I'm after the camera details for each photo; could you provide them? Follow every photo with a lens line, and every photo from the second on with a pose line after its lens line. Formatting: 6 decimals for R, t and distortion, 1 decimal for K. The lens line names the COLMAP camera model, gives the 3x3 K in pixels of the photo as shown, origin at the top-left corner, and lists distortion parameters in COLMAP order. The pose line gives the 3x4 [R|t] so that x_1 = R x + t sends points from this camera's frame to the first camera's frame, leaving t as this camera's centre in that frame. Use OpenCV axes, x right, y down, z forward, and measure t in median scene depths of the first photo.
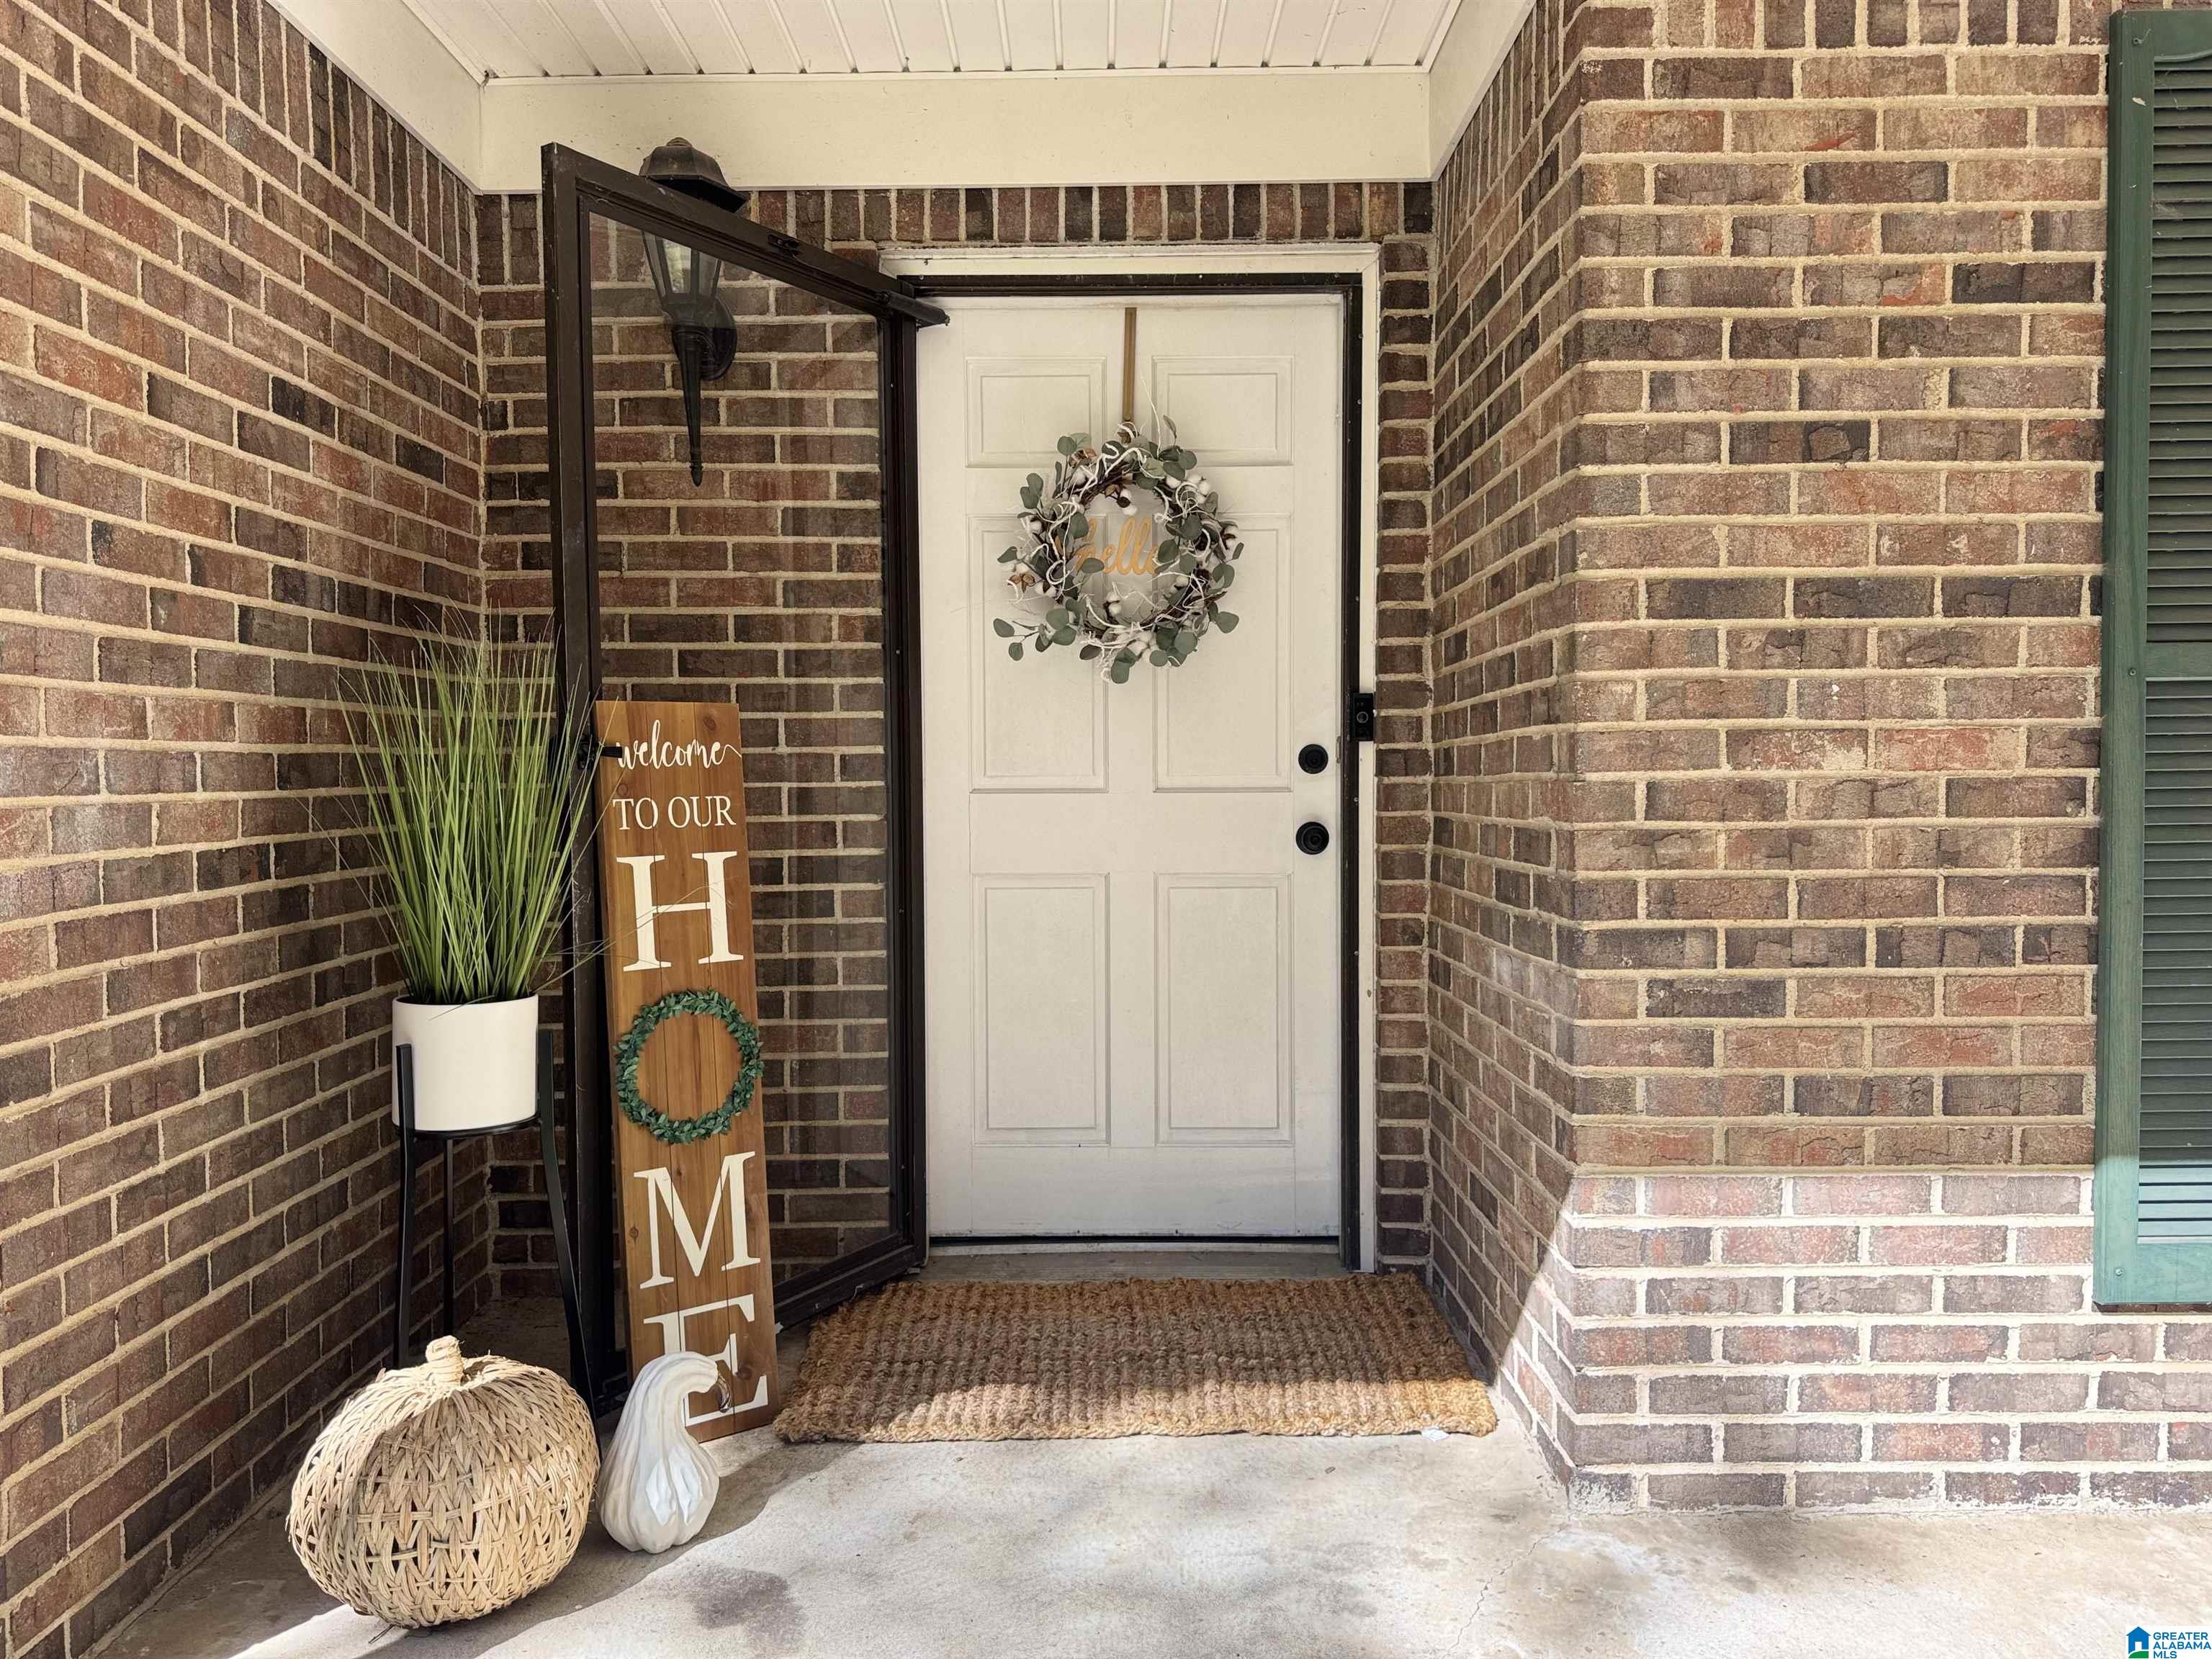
lens RADIAL K [[1563.6, 0, 1096.6], [0, 1563.6, 844.6], [0, 0, 1]] dist [0.044739, -0.040781]
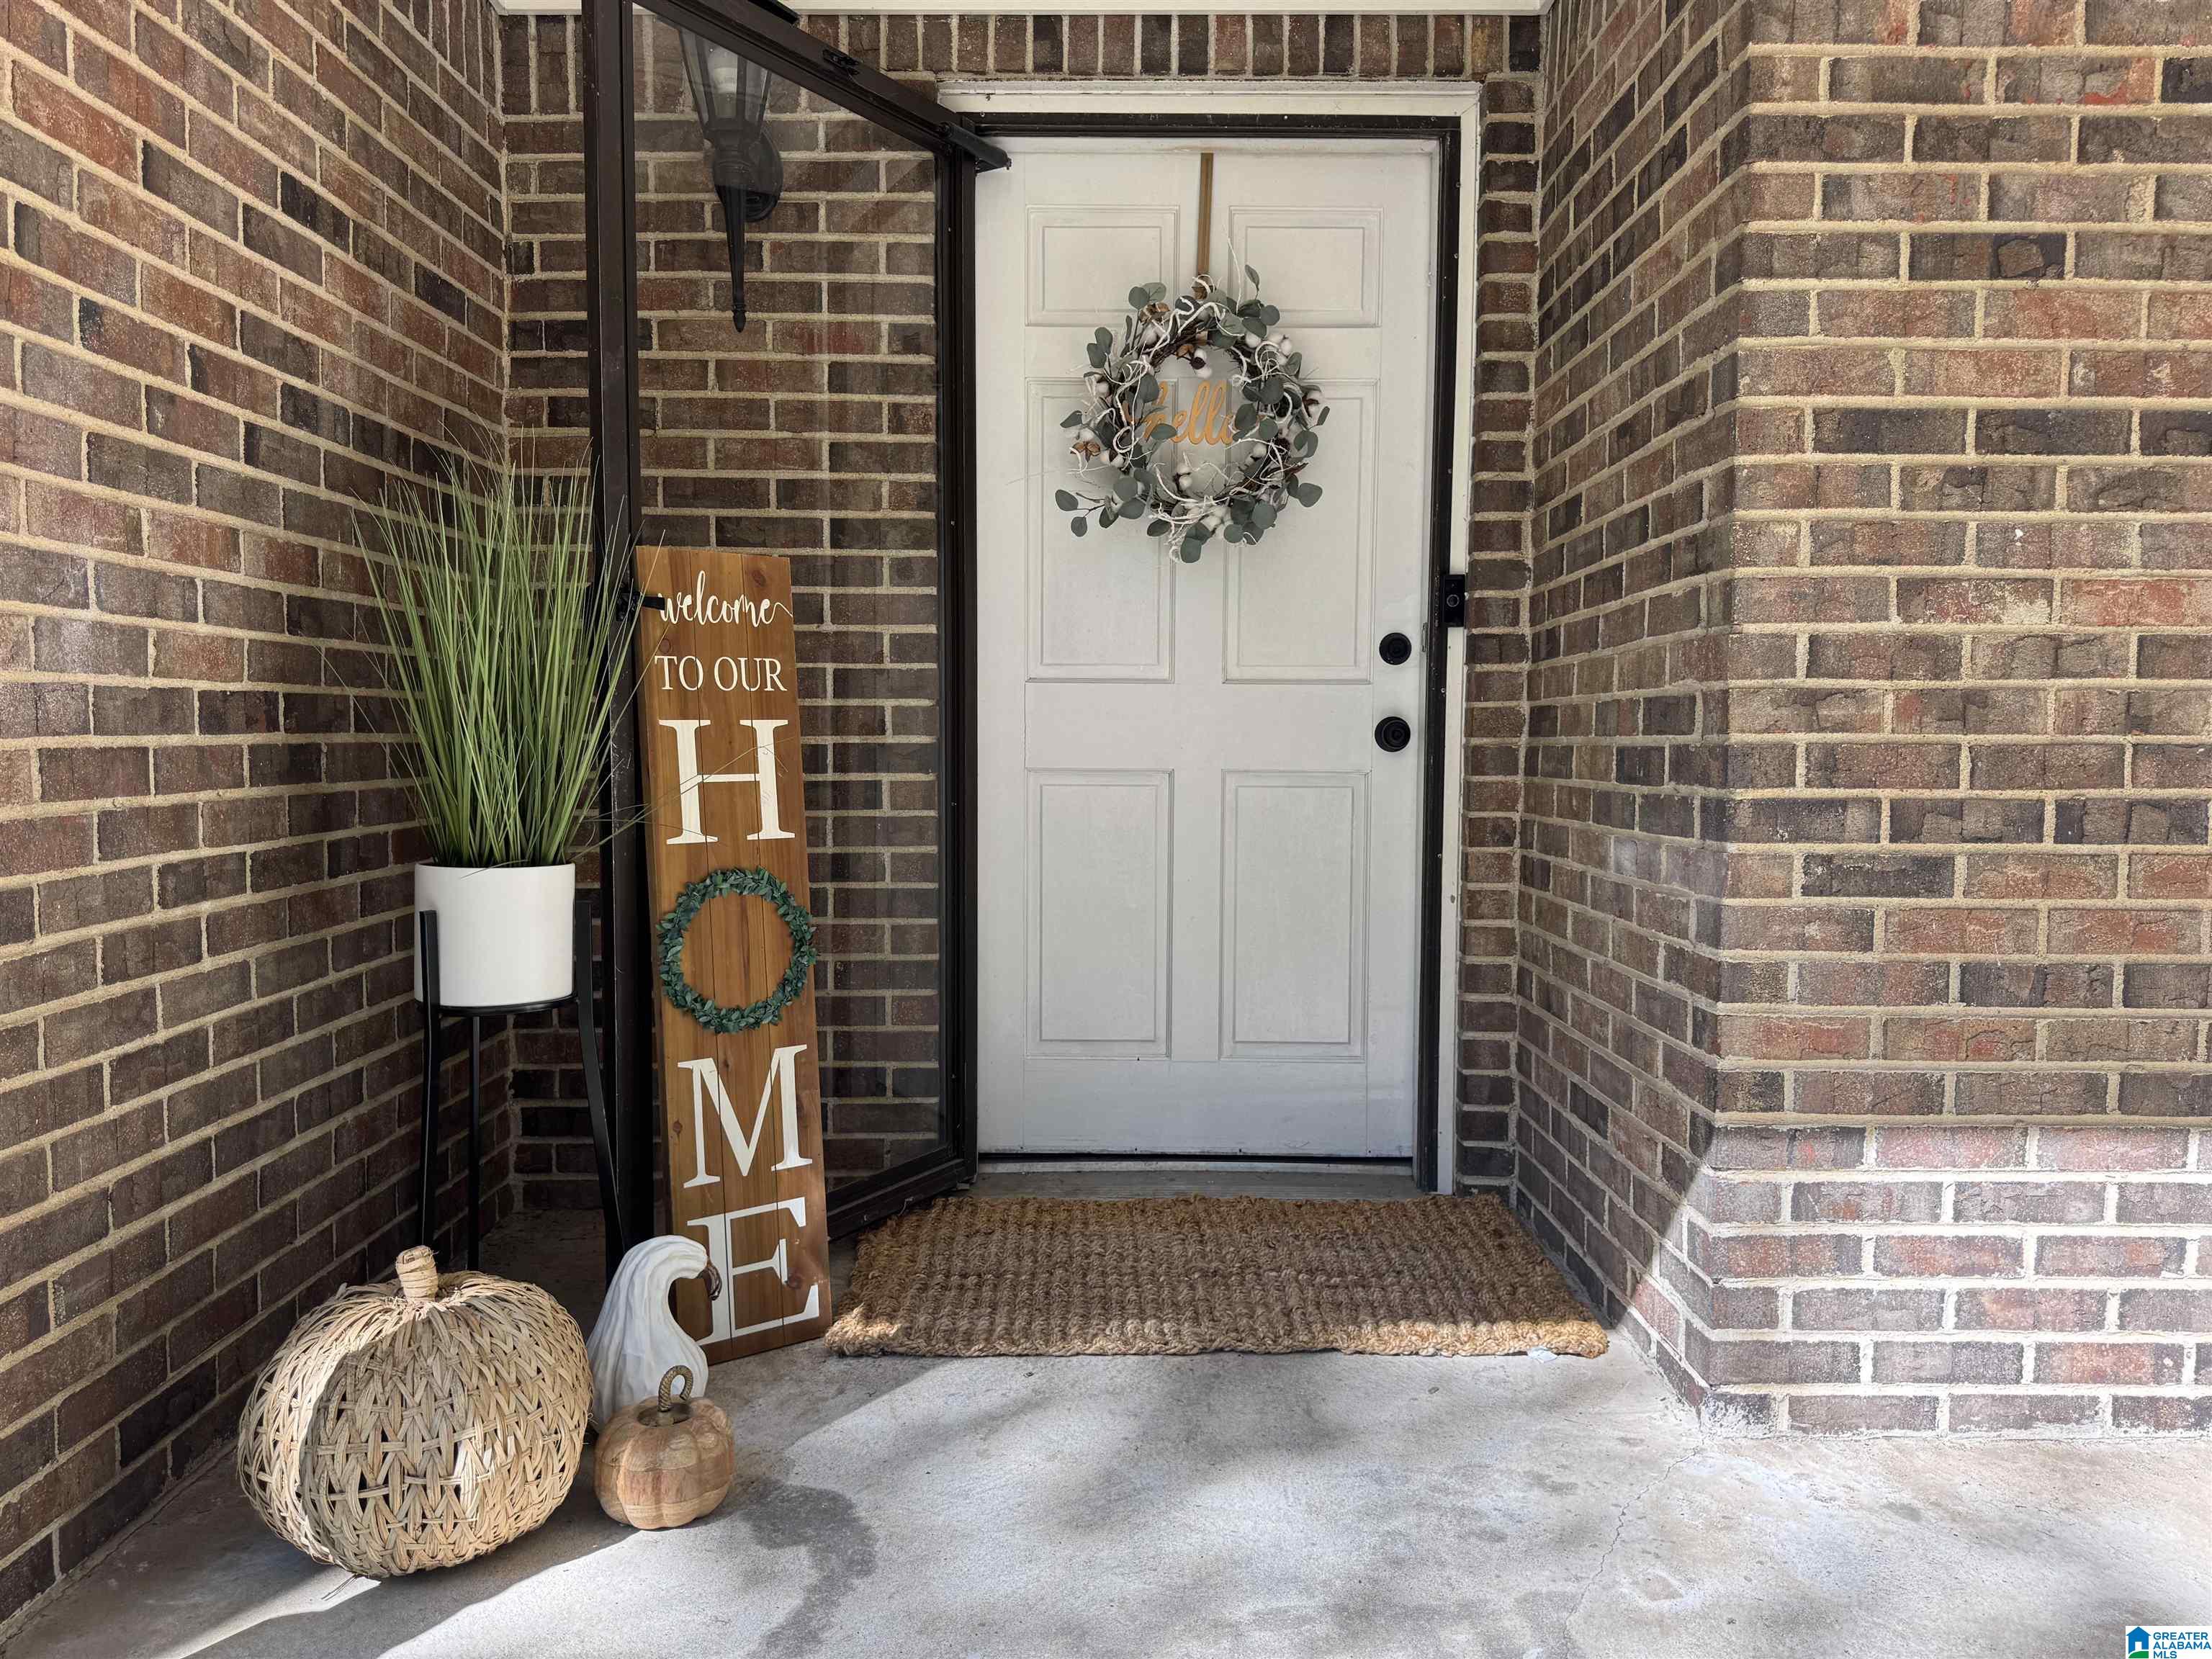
lens RADIAL K [[1563.6, 0, 1104.9], [0, 1563.6, 846.4], [0, 0, 1]] dist [0.044739, -0.040781]
pose [[0.999912, 0.011931, 0.005744, -0.051957], [-0.012059, 0.999665, 0.022895, 0.059431], [-0.005469, -0.022963, 0.999721, 0.086535]]
